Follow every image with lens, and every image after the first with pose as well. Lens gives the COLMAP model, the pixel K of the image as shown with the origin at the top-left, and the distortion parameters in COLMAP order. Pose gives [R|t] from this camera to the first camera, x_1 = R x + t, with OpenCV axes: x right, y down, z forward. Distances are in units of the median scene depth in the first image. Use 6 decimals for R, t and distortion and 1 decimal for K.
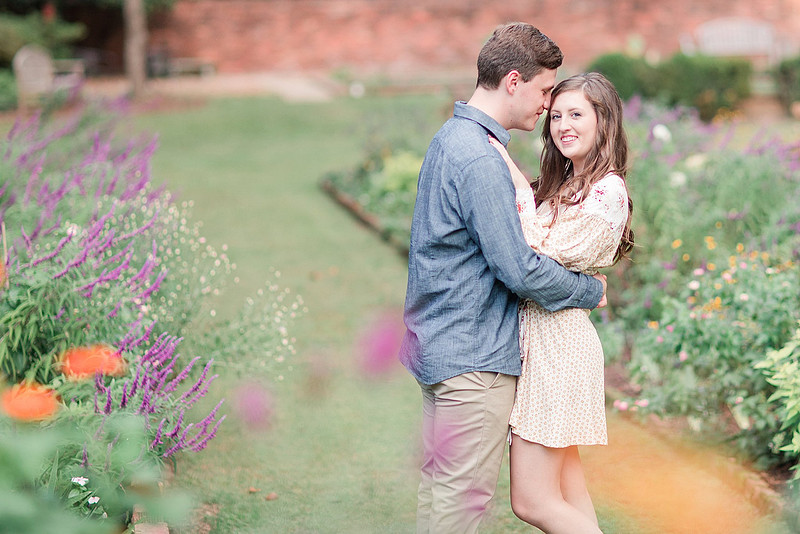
lens RADIAL K [[2622.3, 0, 397.4], [0, 2622.3, 265.3], [0, 0, 1]] dist [-0.068287, 0.000000]
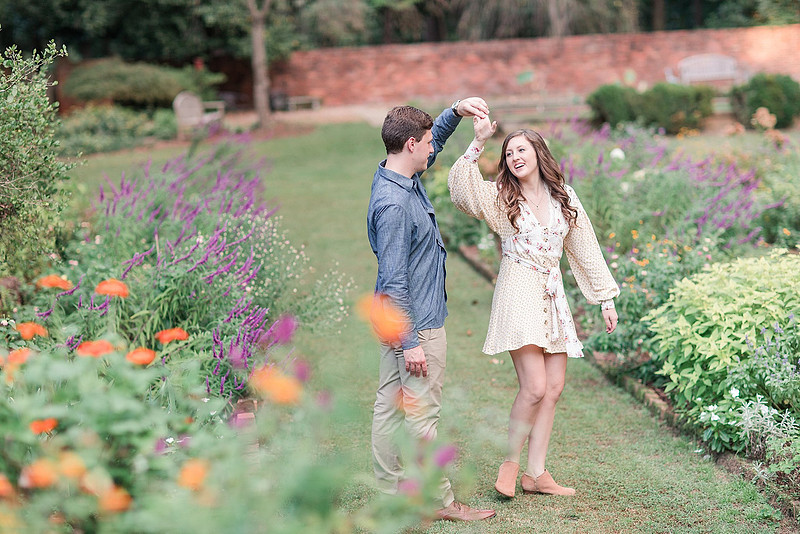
lens RADIAL K [[2622.3, 0, 401.8], [0, 2622.3, 267.9], [0, 0, 1]] dist [-0.068287, 0.000000]
pose [[0.996603, -0.020627, -0.079736, 0.111008], [0.022655, 0.999440, 0.024612, -0.030303], [0.079184, -0.026335, 0.996512, -0.502060]]
